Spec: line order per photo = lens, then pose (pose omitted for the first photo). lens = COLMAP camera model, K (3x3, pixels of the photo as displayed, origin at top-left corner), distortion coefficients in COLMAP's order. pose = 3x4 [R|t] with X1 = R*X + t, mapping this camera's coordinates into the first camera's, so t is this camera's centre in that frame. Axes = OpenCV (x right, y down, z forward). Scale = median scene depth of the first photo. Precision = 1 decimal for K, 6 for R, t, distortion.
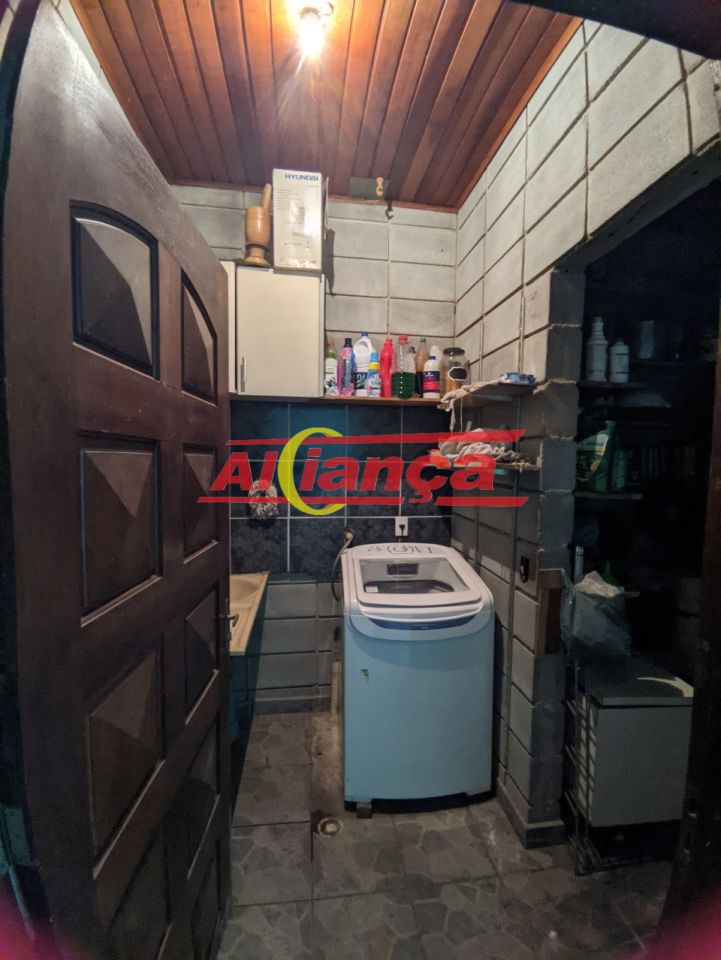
lens RADIAL K [[437.0, 0, 359.9], [0, 437.0, 482.1], [0, 0, 1]] dist [-0.001338, -0.006655]
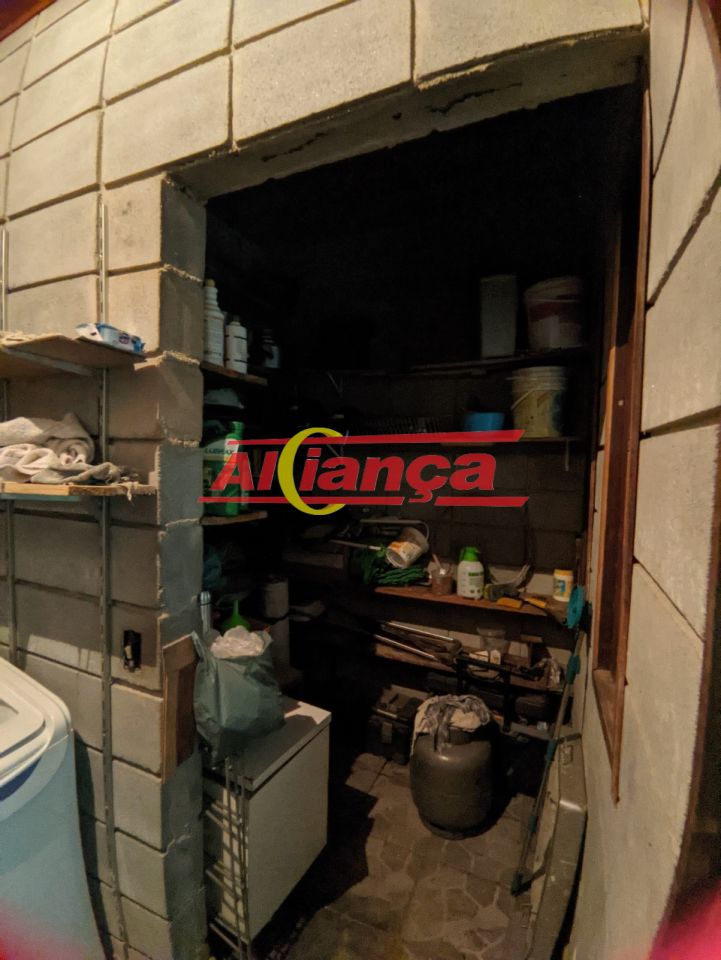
lens RADIAL K [[437.0, 0, 370.0], [0, 437.0, 479.8], [0, 0, 1]] dist [-0.001338, -0.006655]
pose [[0.500700, -0.051618, 0.864081, 0.020682], [0.040735, 0.998520, 0.036045, -0.051393], [-0.864662, 0.017151, 0.502061, 0.380789]]
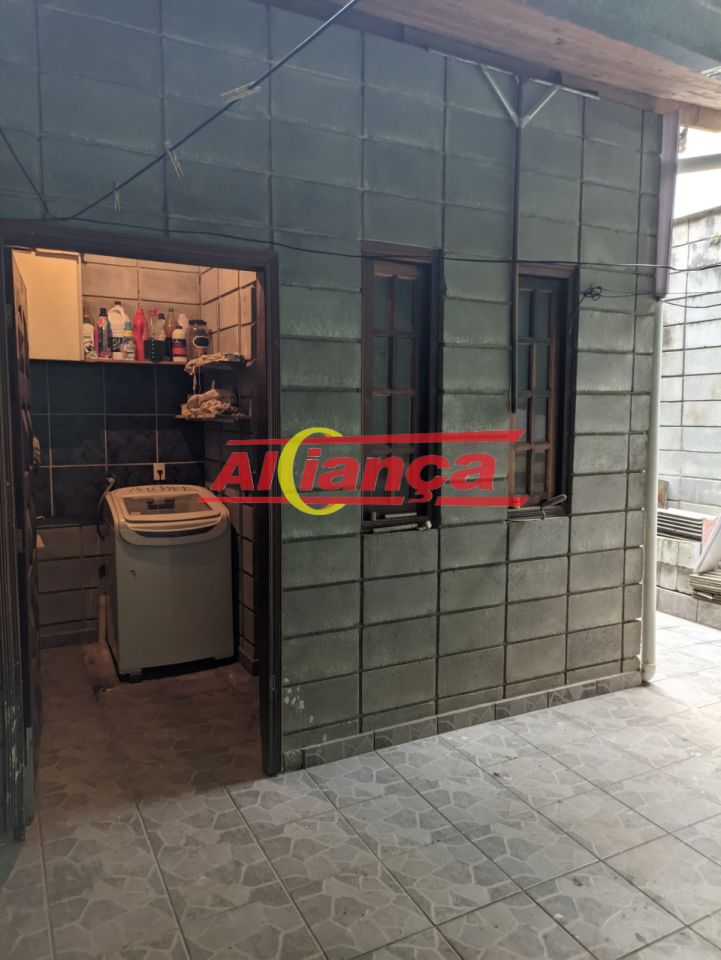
lens RADIAL K [[705.0, 0, 364.7], [0, 705.0, 466.3], [0, 0, 1]] dist [0.056210, -0.047004]
pose [[0.933863, -0.040519, 0.355327, -0.084859], [0.031339, 0.999011, 0.031555, 0.066253], [-0.356254, -0.018332, 0.934209, -1.294208]]
